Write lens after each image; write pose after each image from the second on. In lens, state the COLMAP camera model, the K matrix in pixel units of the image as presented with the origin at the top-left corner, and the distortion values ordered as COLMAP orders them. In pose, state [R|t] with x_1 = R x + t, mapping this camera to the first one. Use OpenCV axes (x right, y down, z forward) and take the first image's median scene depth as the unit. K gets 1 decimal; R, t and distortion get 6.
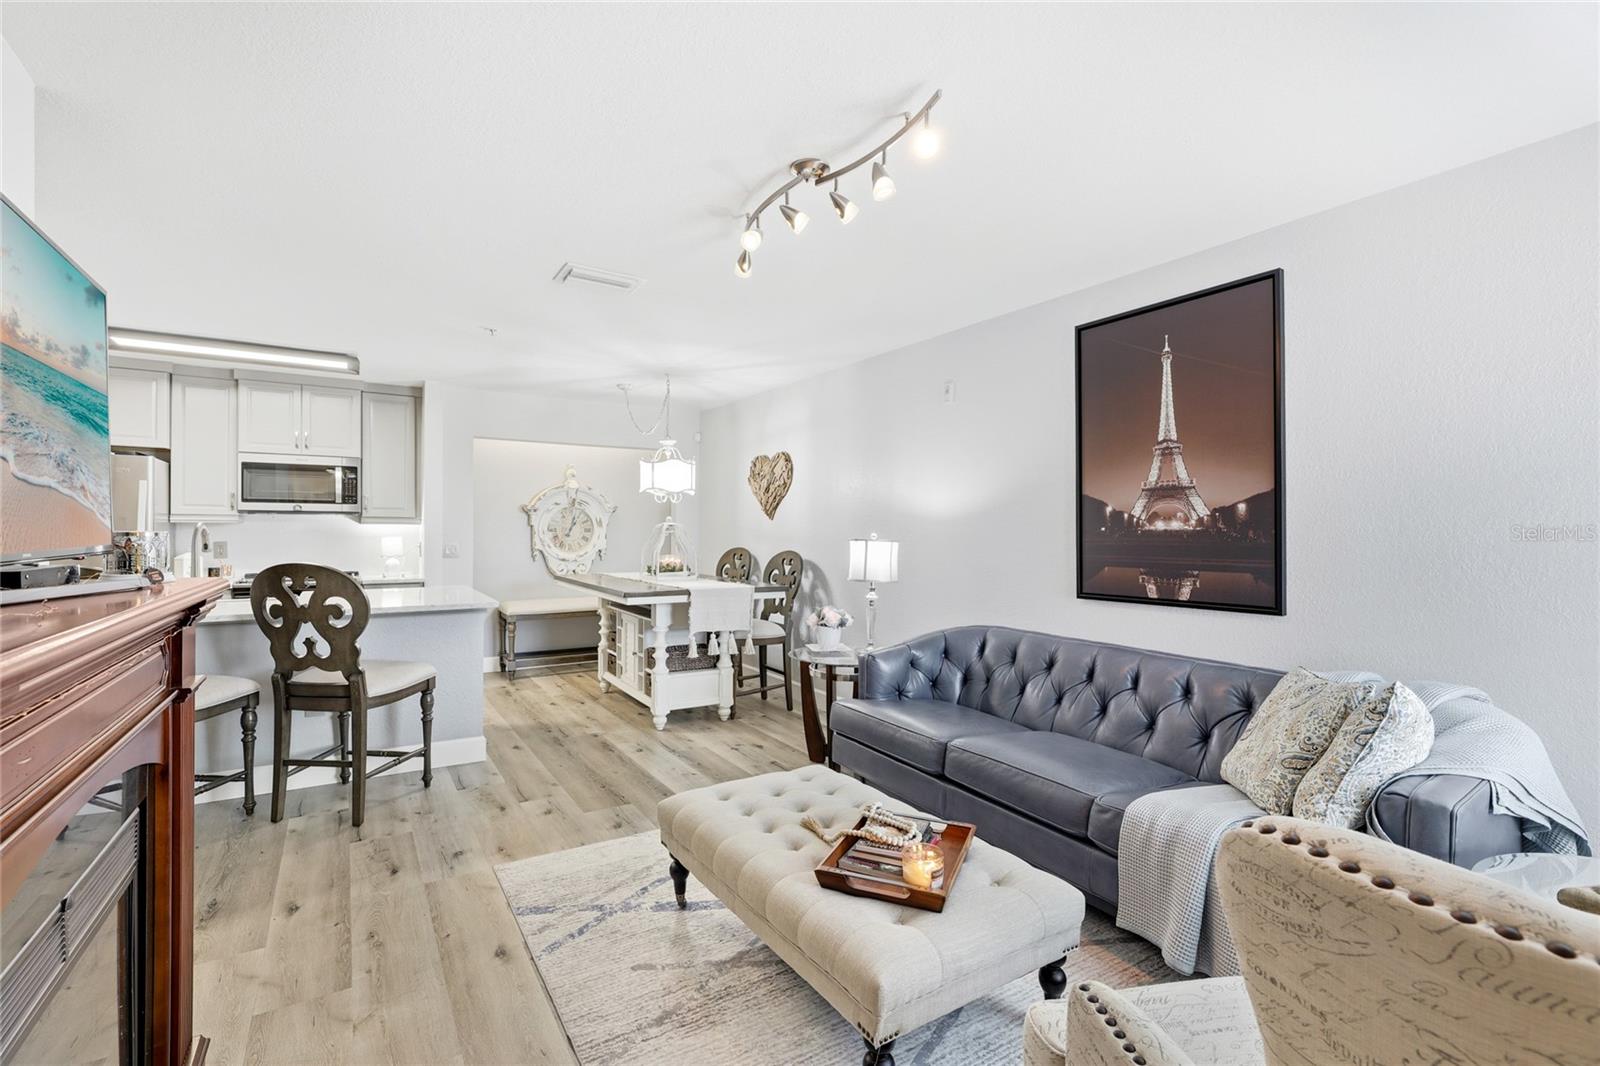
lens RADIAL K [[720.5, 0, 792.2], [0, 720.5, 536.0], [0, 0, 1]] dist [0.000724, -0.000502]
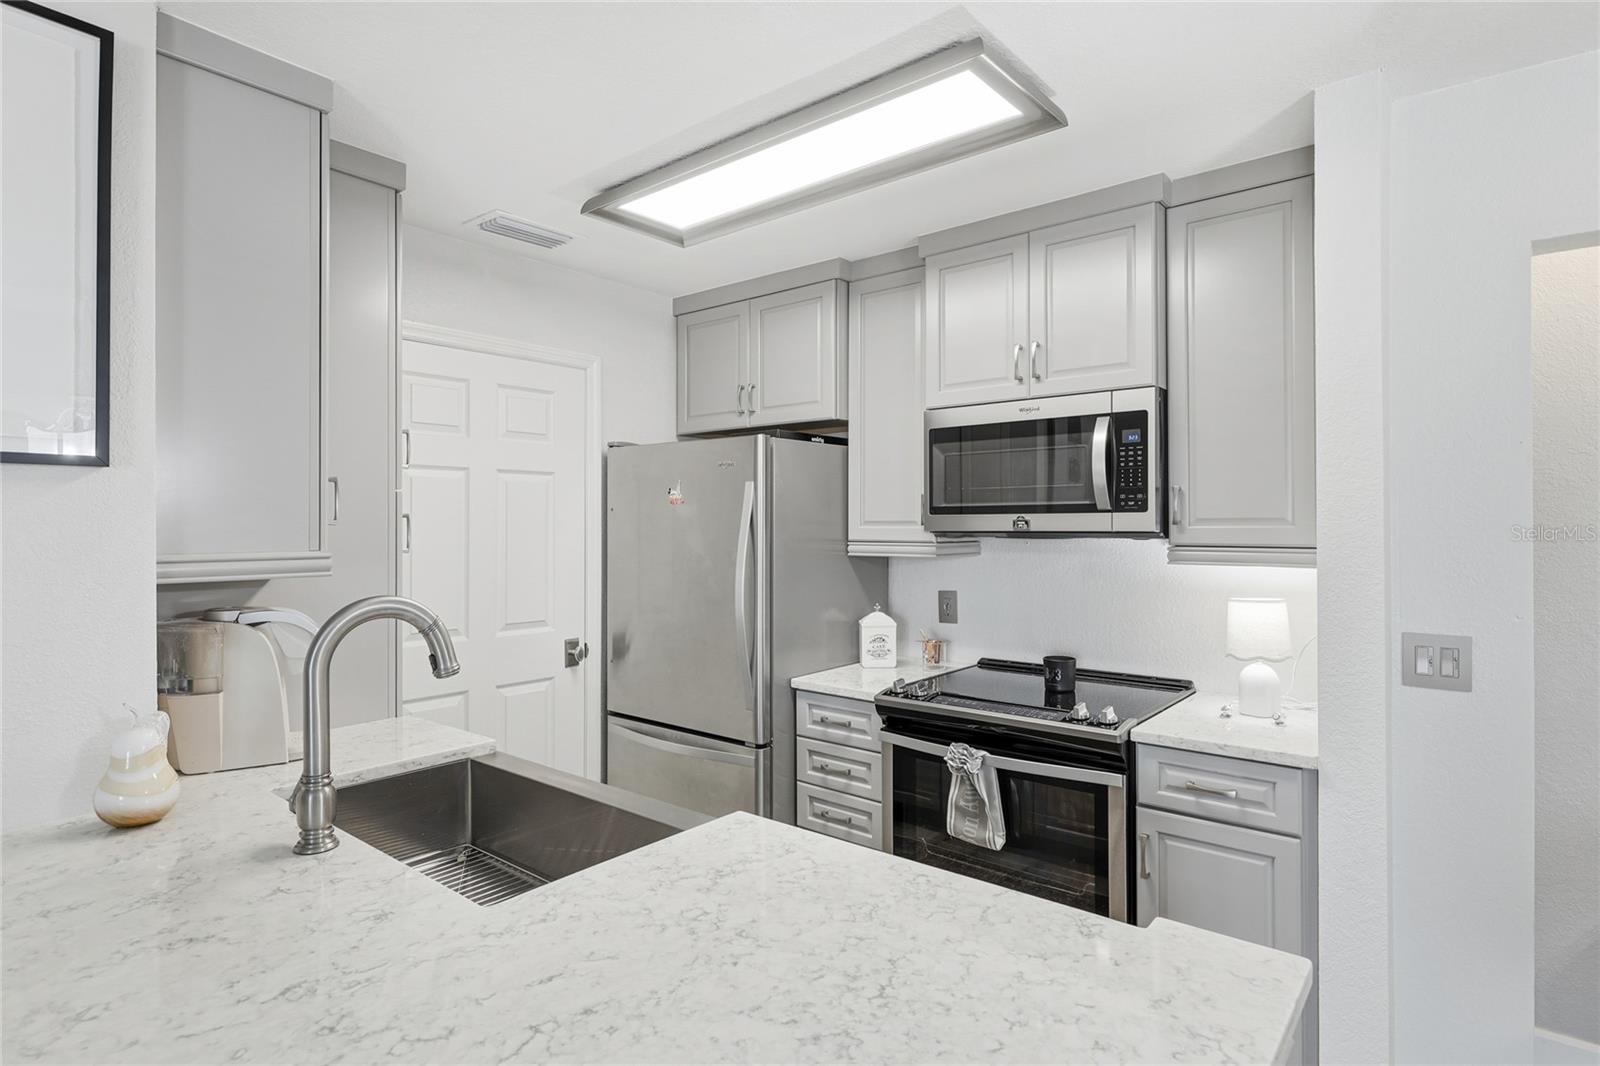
lens RADIAL K [[844.4, 0, 790.8], [0, 844.4, 521.6], [0, 0, 1]] dist [0.014070, 0.000688]
pose [[0.305526, -0.003183, -0.952179, -0.248257], [0.004163, 0.999989, -0.002007, -0.039356], [0.952175, -0.003351, 0.305536, 0.702838]]
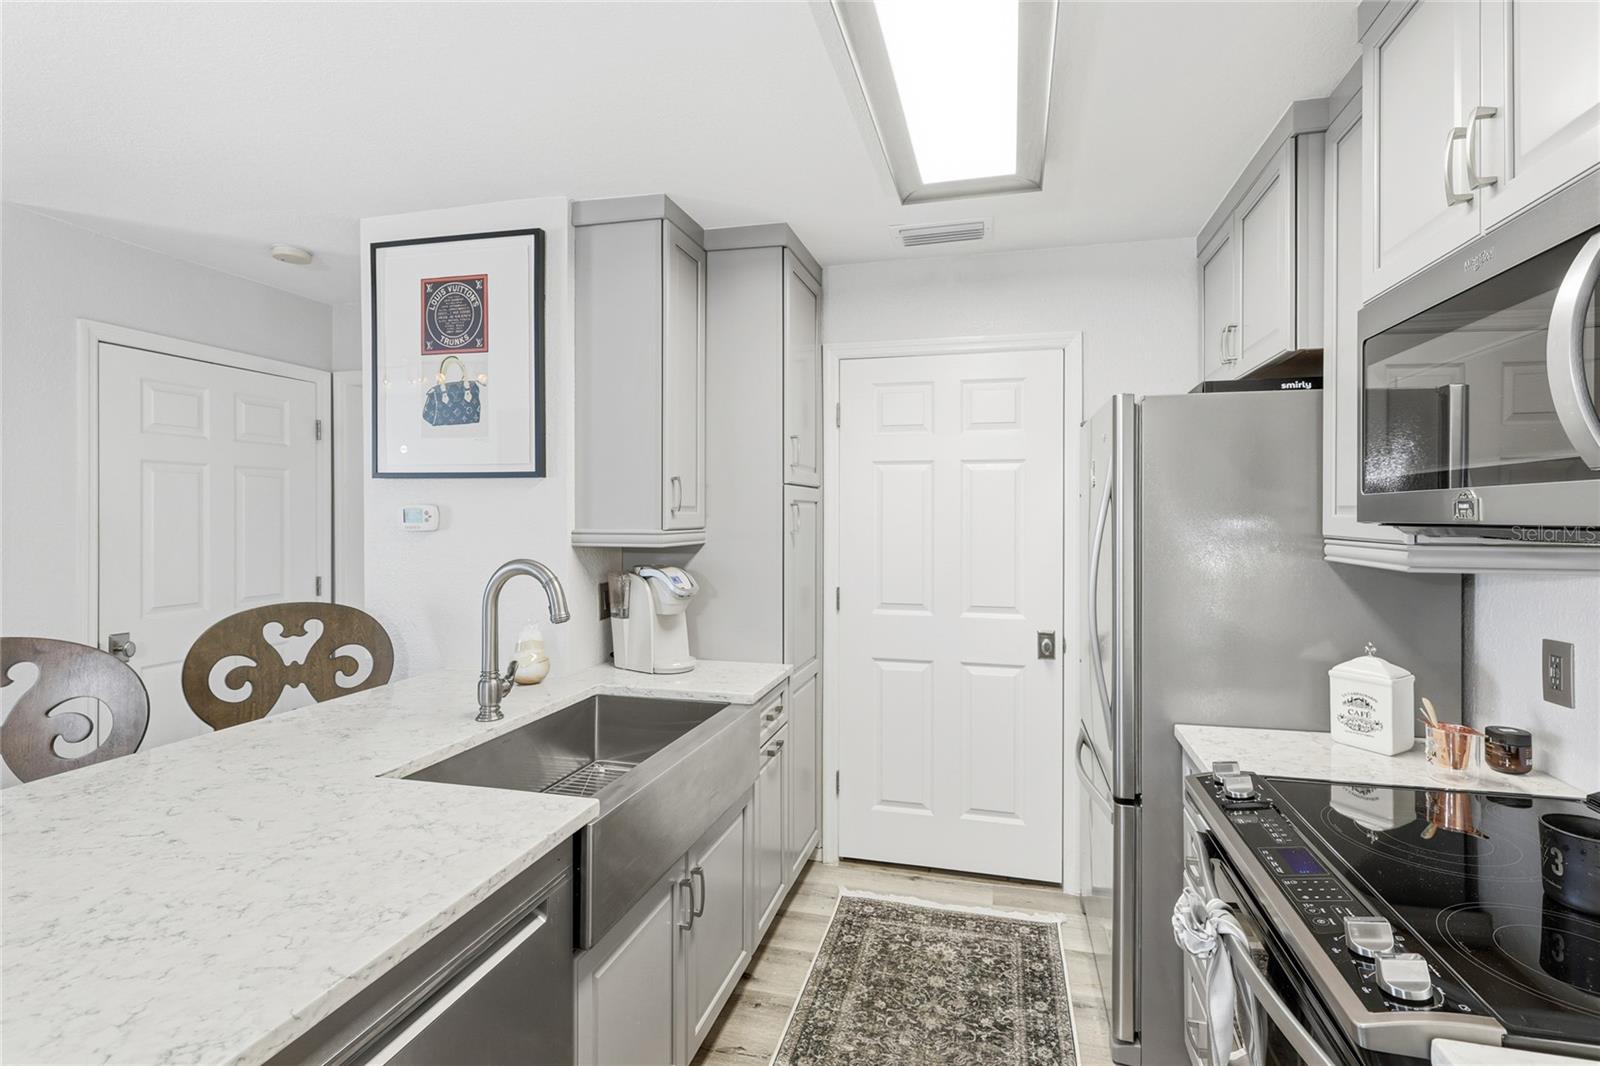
lens RADIAL K [[720.5, 0, 757.8], [0, 720.5, 510.6], [0, 0, 1]] dist [0.000724, -0.000502]
pose [[-0.715359, -0.005471, -0.698736, -0.388910], [-0.000936, 0.999976, -0.006871, -0.036586], [0.698757, -0.004262, -0.715347, 0.967815]]
